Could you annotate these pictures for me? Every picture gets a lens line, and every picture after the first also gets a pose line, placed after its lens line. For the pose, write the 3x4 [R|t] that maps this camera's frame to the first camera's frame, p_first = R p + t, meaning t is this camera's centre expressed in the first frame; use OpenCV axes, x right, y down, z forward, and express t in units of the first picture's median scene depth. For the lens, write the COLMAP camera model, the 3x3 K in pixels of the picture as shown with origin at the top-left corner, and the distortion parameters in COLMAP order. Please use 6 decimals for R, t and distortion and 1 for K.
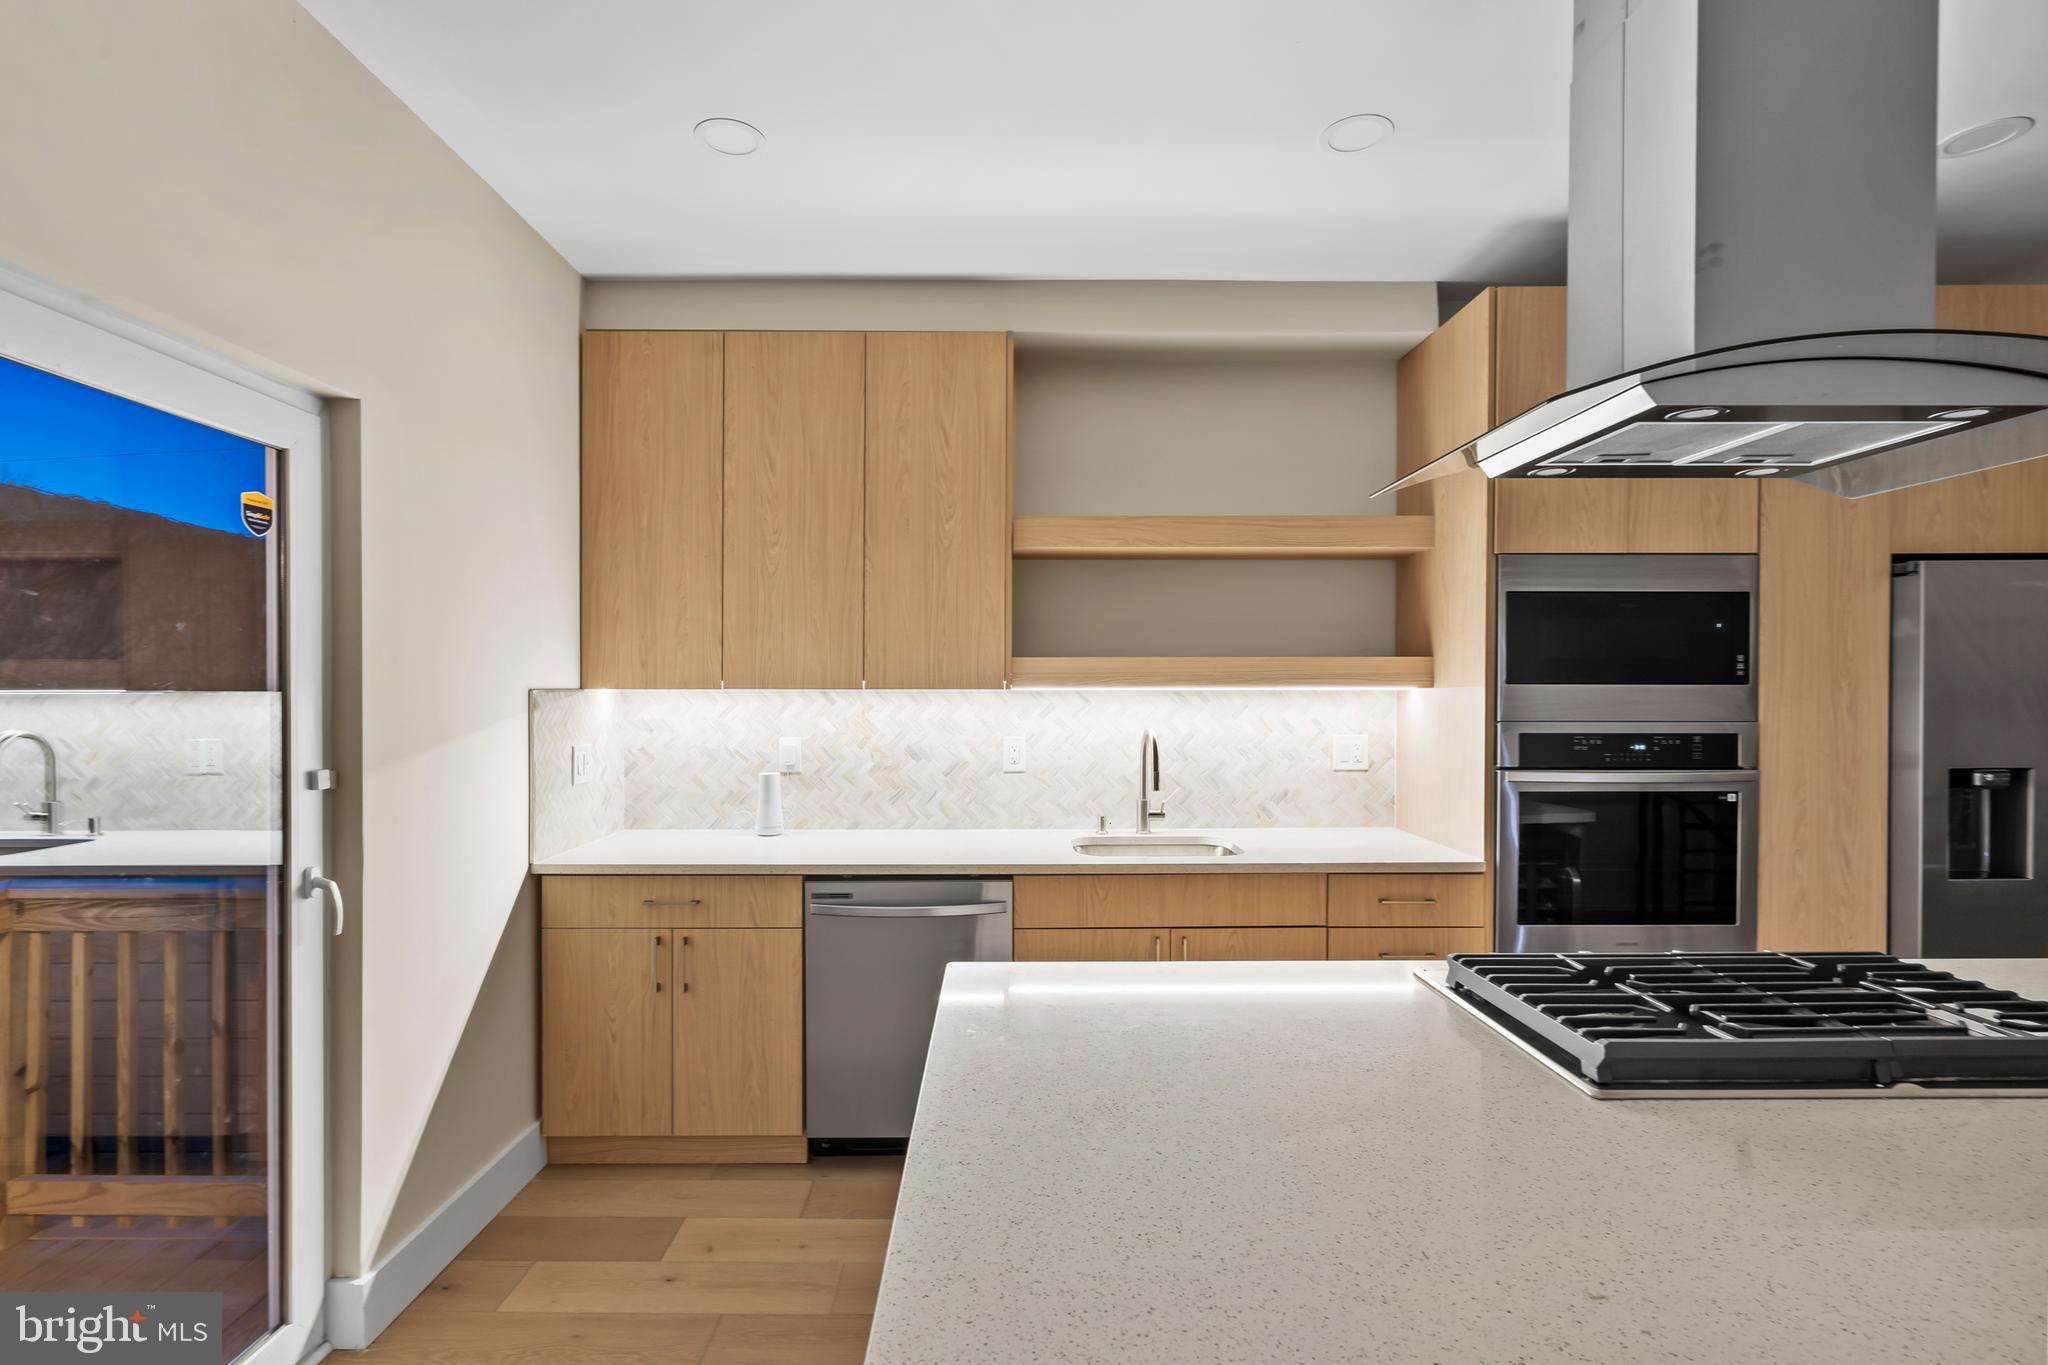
lens RADIAL K [[933.5, 0, 1012.3], [0, 933.5, 697.2], [0, 0, 1]] dist [0.002985, 0.002142]
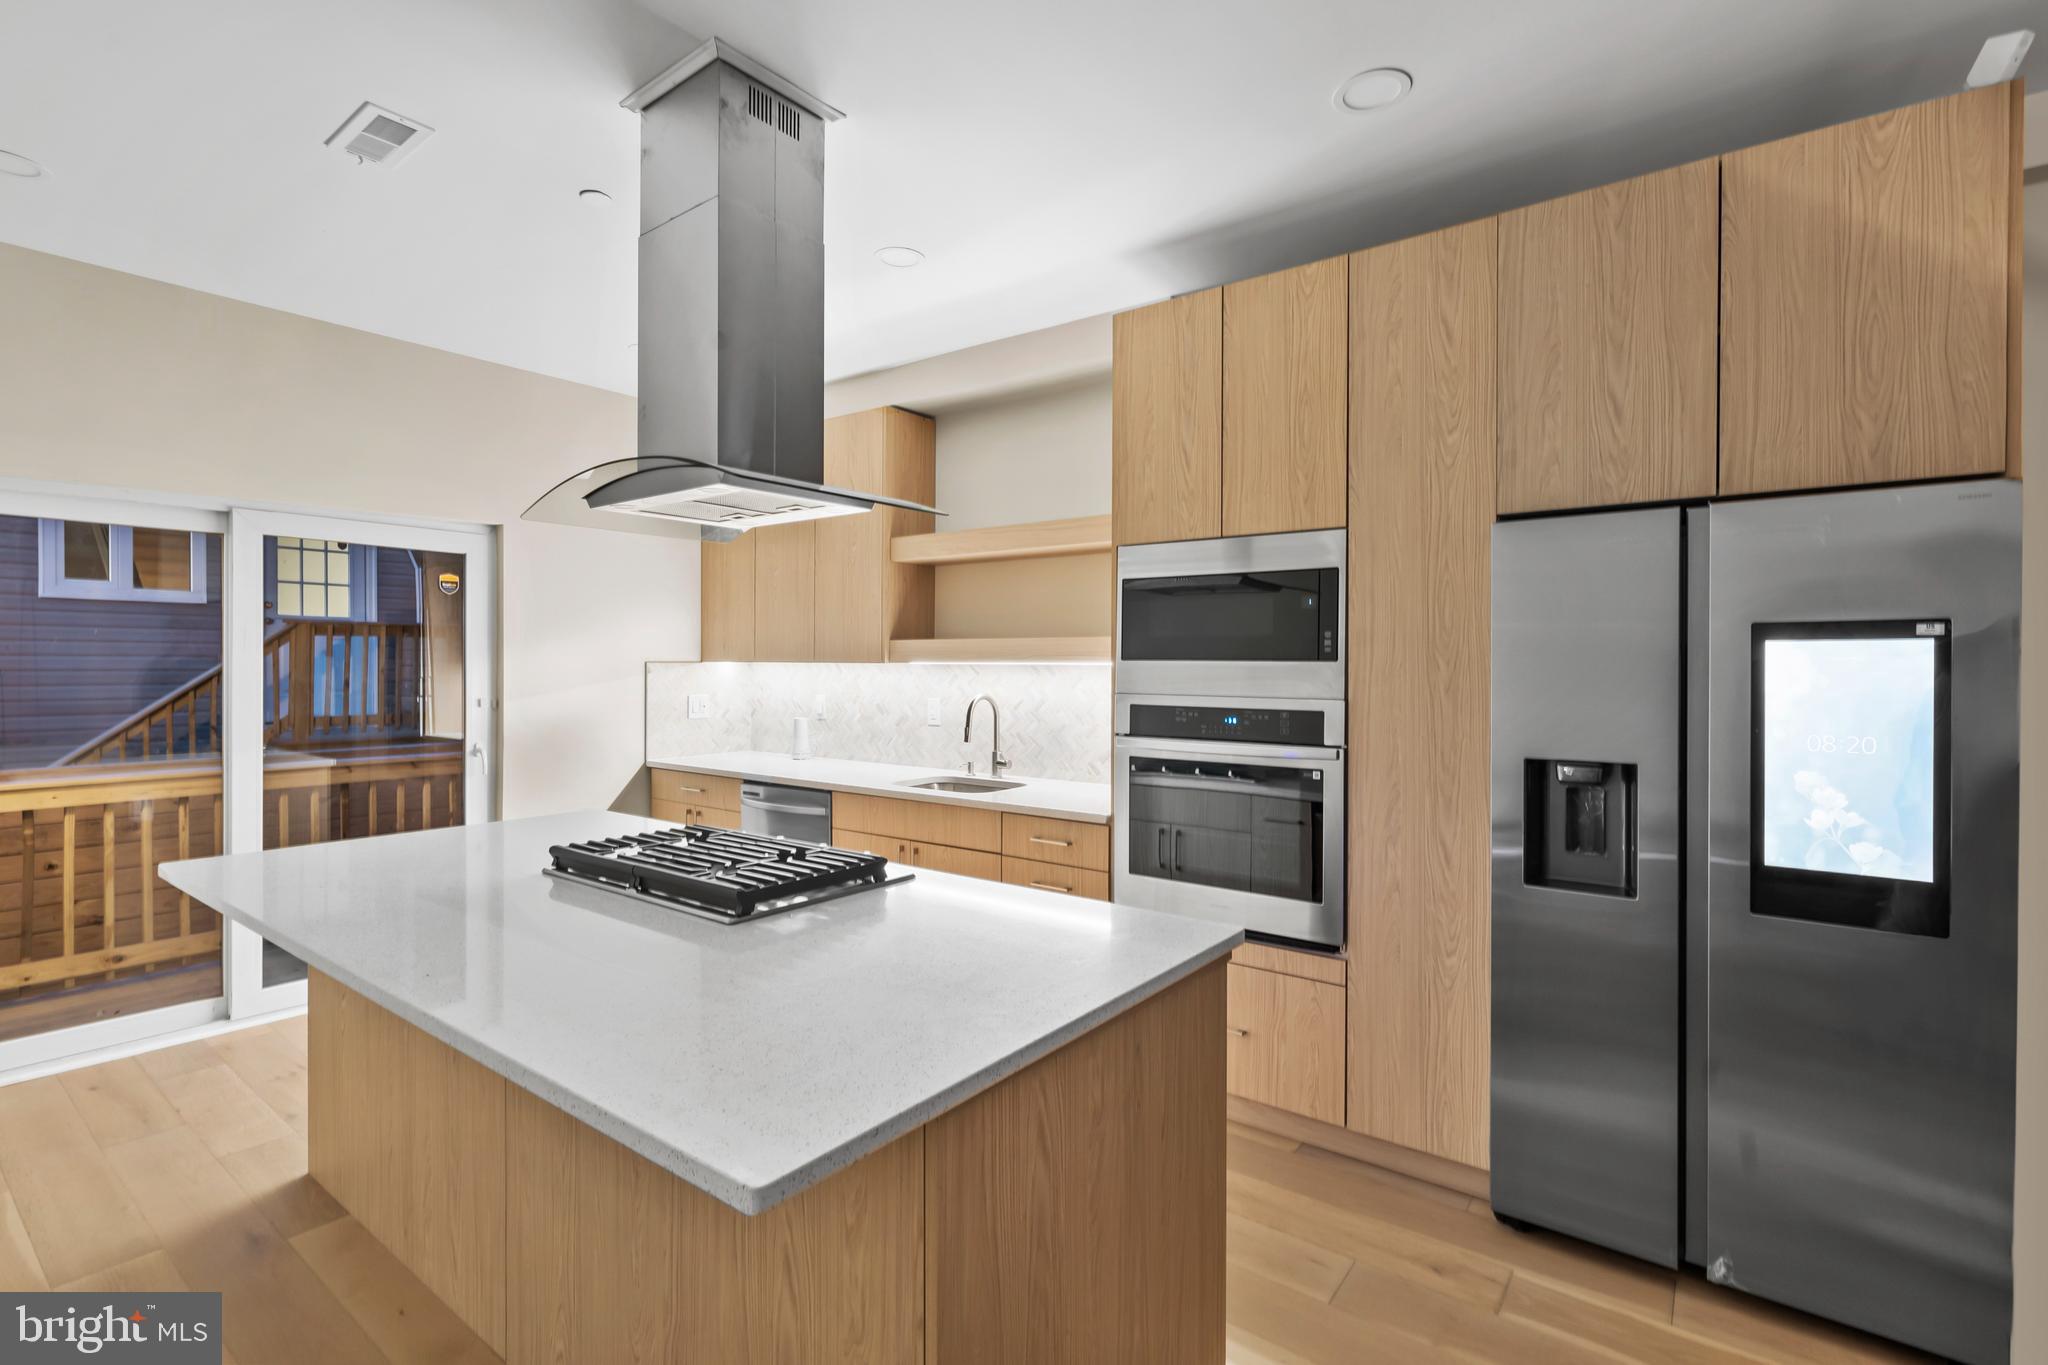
lens RADIAL K [[933.5, 0, 1020.6], [0, 933.5, 671.0], [0, 0, 1]] dist [0.002985, 0.002142]
pose [[0.796988, 0.009865, -0.603915, 1.095411], [-0.009467, 0.999948, 0.003841, -0.004172], [0.603922, 0.002656, 0.797039, 0.019735]]
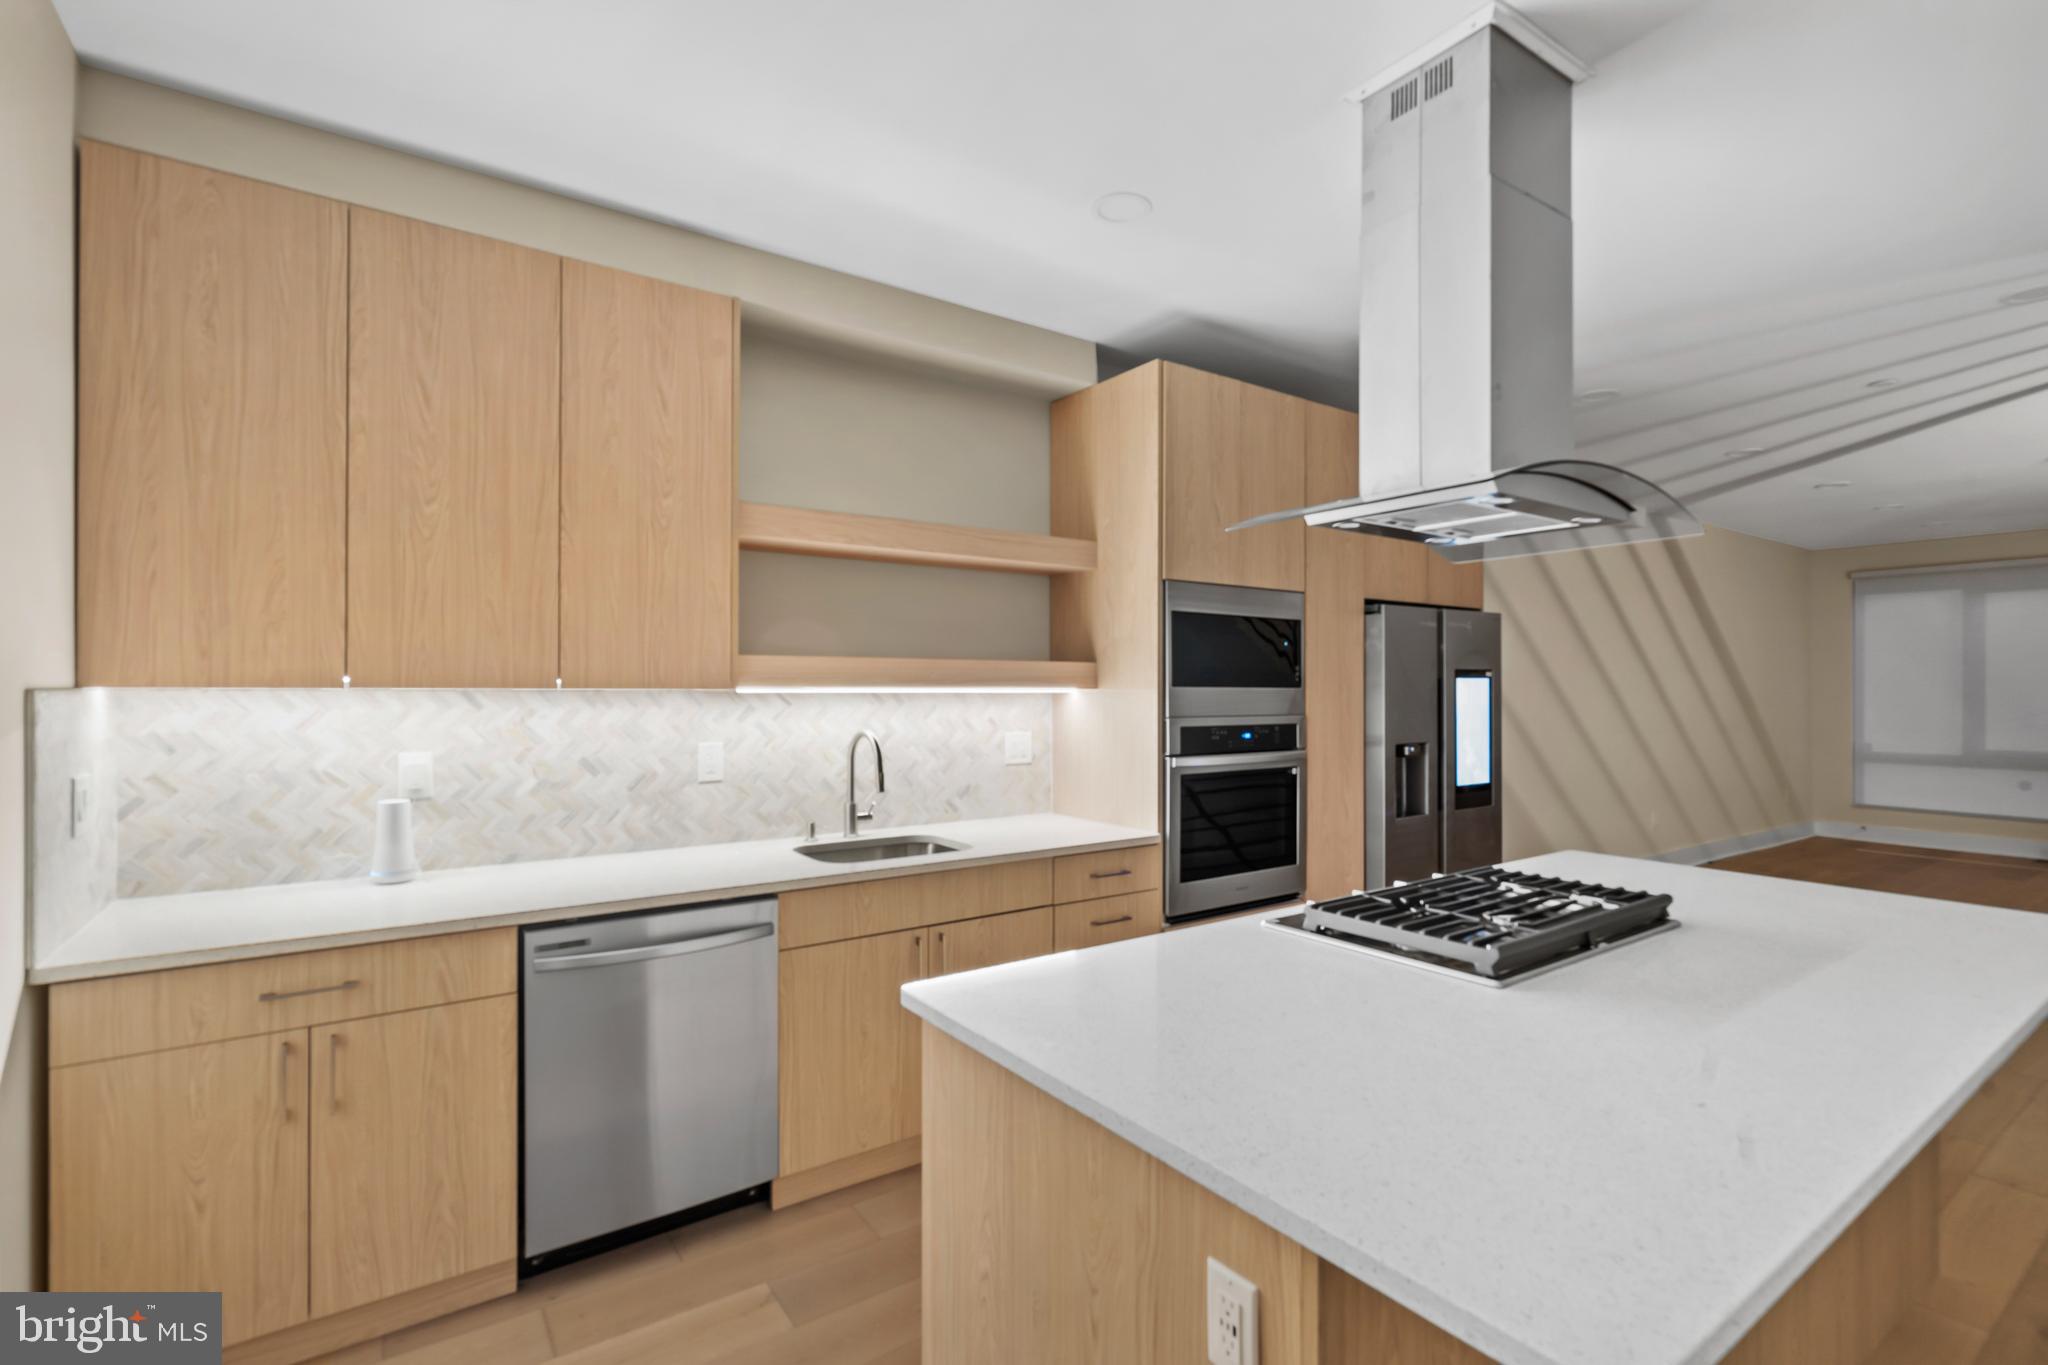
lens RADIAL K [[933.5, 0, 1014.3], [0, 933.5, 688.4], [0, 0, 1]] dist [0.002985, 0.002142]
pose [[0.827495, 0.002544, 0.561468, -0.318719], [0.002727, 0.999960, -0.008550, -0.002047], [-0.561467, 0.008607, 0.827455, 0.107010]]
